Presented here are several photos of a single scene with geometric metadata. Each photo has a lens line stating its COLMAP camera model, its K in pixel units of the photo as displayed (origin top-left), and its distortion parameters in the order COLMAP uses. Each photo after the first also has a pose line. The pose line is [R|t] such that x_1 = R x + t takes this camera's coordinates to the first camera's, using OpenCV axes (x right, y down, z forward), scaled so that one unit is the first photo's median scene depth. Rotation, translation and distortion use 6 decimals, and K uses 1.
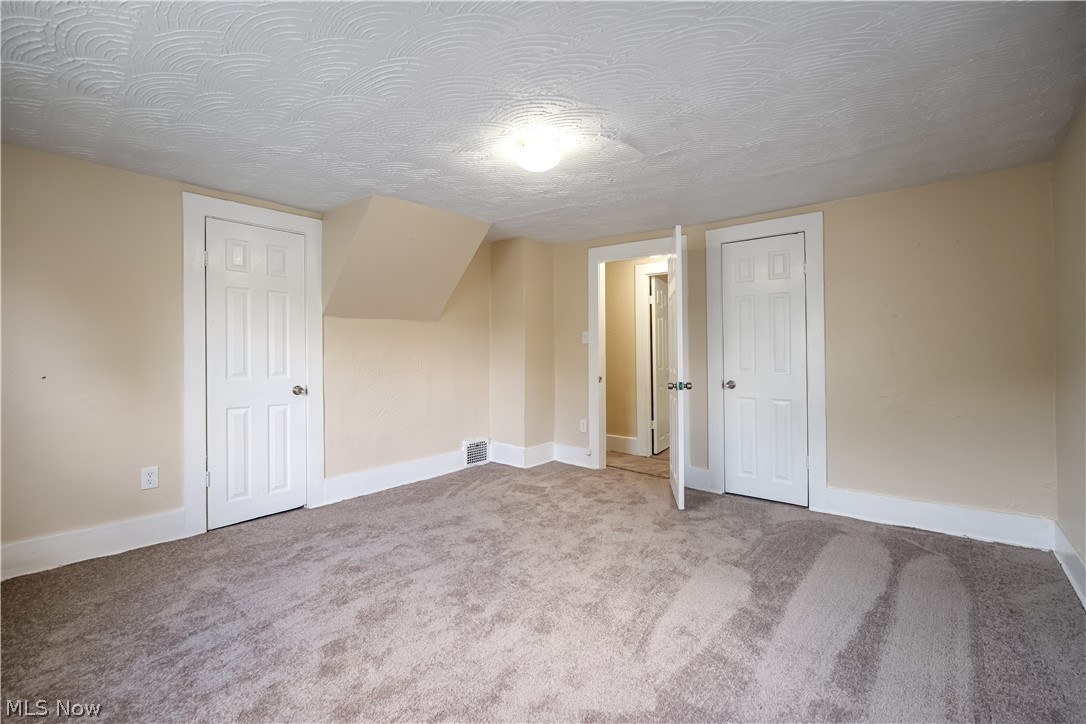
lens RADIAL K [[479.3, 0, 540.3], [0, 479.3, 355.1], [0, 0, 1]] dist [-0.010400, -0.000086]
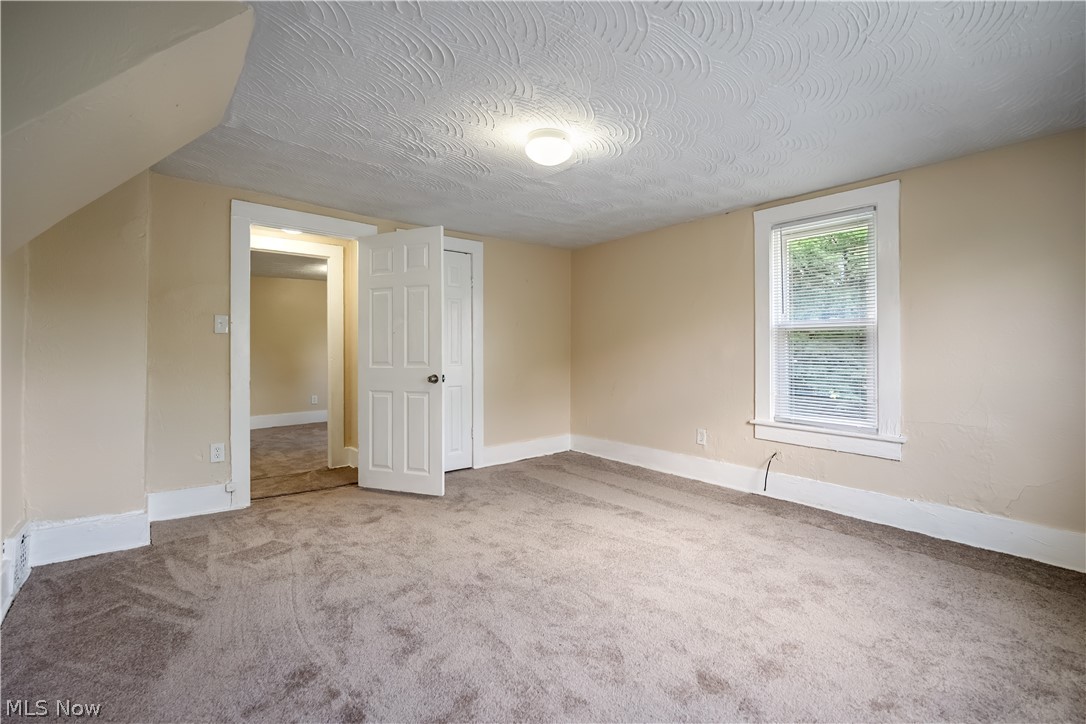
lens RADIAL K [[479.3, 0, 540.3], [0, 479.3, 357.3], [0, 0, 1]] dist [-0.010400, -0.000086]
pose [[0.187069, -0.007499, 0.982318, -0.767558], [0.003031, 0.999971, 0.007057, 0.011379], [-0.982342, 0.001658, 0.187086, 0.647603]]
